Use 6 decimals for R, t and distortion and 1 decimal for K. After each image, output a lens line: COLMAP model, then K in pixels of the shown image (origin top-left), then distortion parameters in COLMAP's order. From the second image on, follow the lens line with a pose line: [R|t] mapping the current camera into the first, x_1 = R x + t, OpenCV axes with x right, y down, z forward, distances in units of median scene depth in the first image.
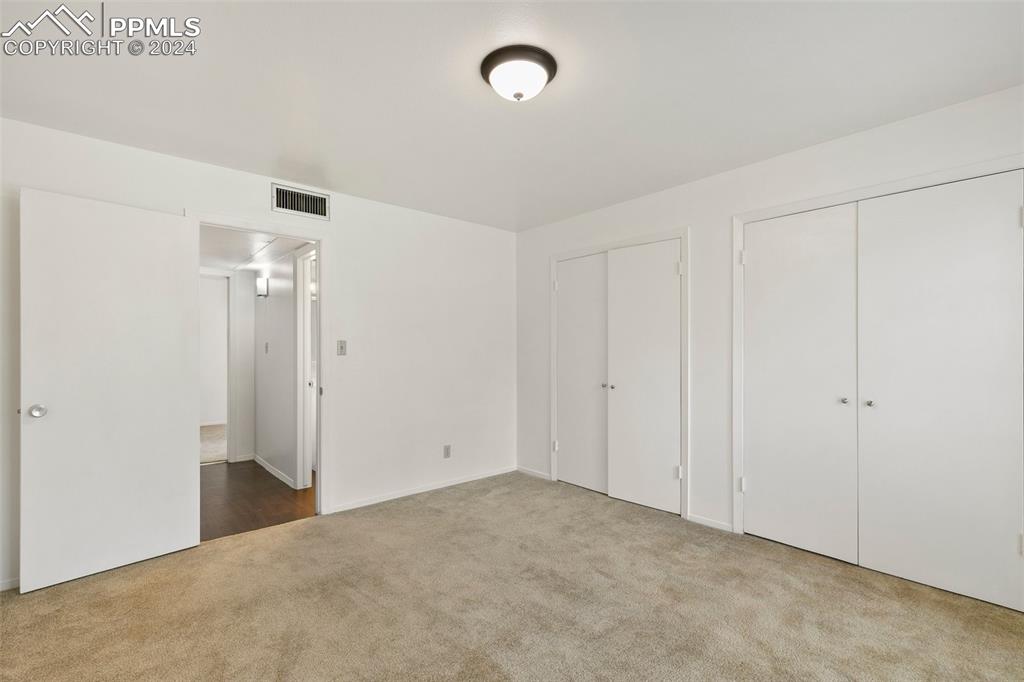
lens RADIAL K [[455.0, 0, 508.8], [0, 455.0, 344.7], [0, 0, 1]] dist [0.002183, 0.000442]
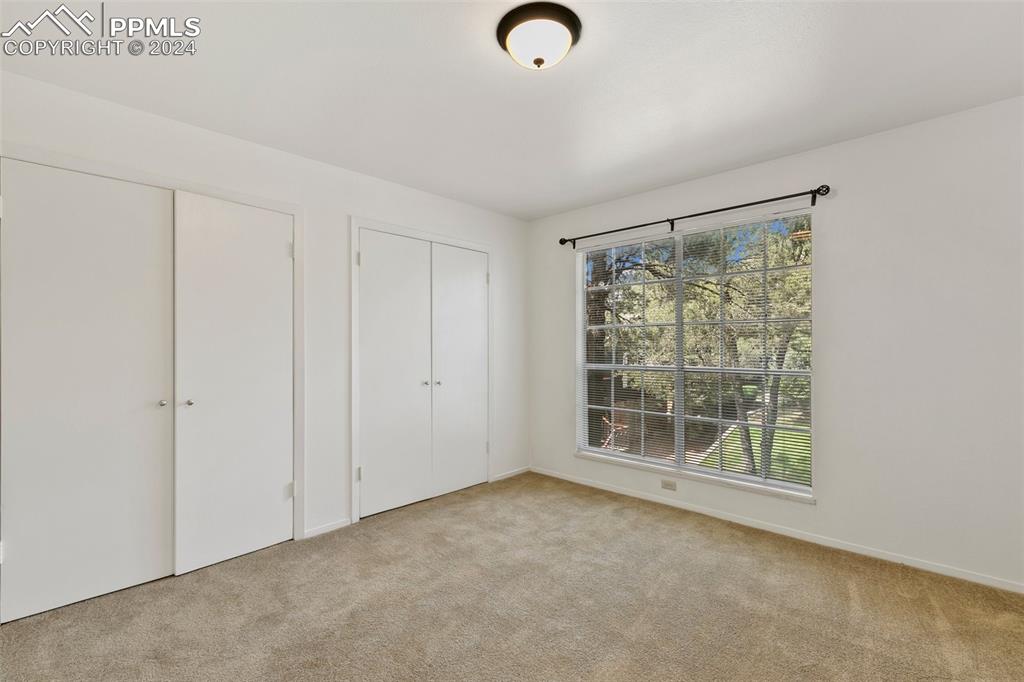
lens RADIAL K [[455.0, 0, 508.8], [0, 455.0, 344.7], [0, 0, 1]] dist [0.002183, 0.000442]
pose [[-0.072604, 0.008423, 0.997325, -0.602643], [-0.008151, 0.999926, -0.009038, 0.015662], [-0.997328, -0.008785, -0.072530, 0.781145]]
